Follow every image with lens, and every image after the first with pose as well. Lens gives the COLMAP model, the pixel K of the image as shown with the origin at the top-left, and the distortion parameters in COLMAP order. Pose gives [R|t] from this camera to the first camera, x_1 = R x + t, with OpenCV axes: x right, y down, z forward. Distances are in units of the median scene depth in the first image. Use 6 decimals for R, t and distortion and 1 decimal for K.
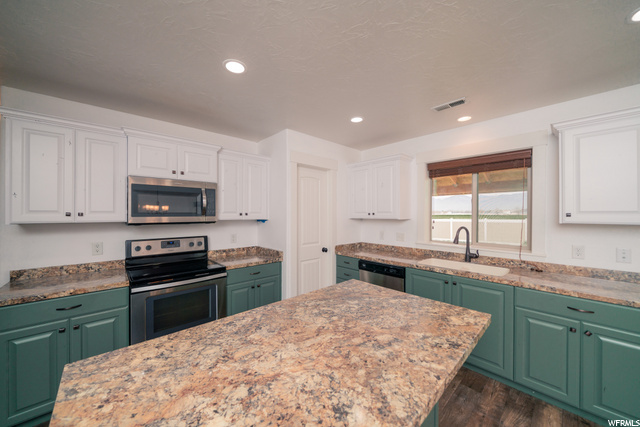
lens RADIAL K [[231.8, 0, 315.0], [0, 231.8, 218.0], [0, 0, 1]] dist [-0.005817, 0.000196]
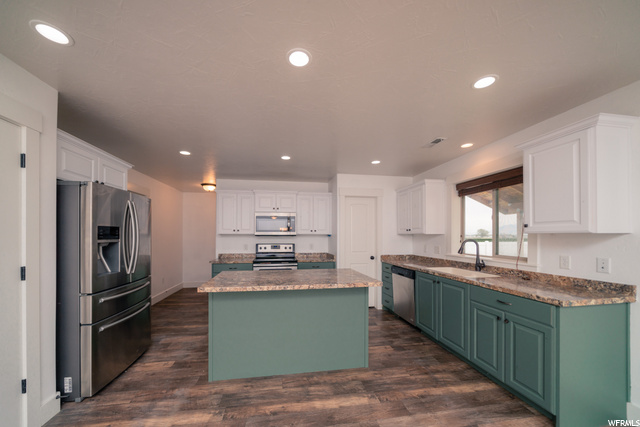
lens RADIAL K [[231.8, 0, 316.0], [0, 231.8, 242.9], [0, 0, 1]] dist [-0.005817, 0.000196]
pose [[0.843768, 0.016195, -0.536464, 0.652860], [-0.008198, 0.999817, 0.017288, 0.045746], [0.536646, -0.010189, 0.843746, -0.395164]]
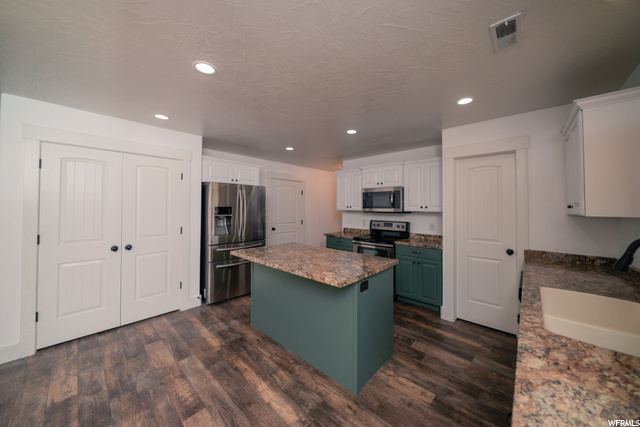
lens RADIAL K [[231.8, 0, 331.6], [0, 231.8, 210.0], [0, 0, 1]] dist [-0.005817, 0.000196]
pose [[0.110635, 0.010600, -0.993805, 1.040381], [-0.023394, 0.999694, 0.008058, -0.000204], [0.993586, 0.022358, 0.110849, 0.401521]]
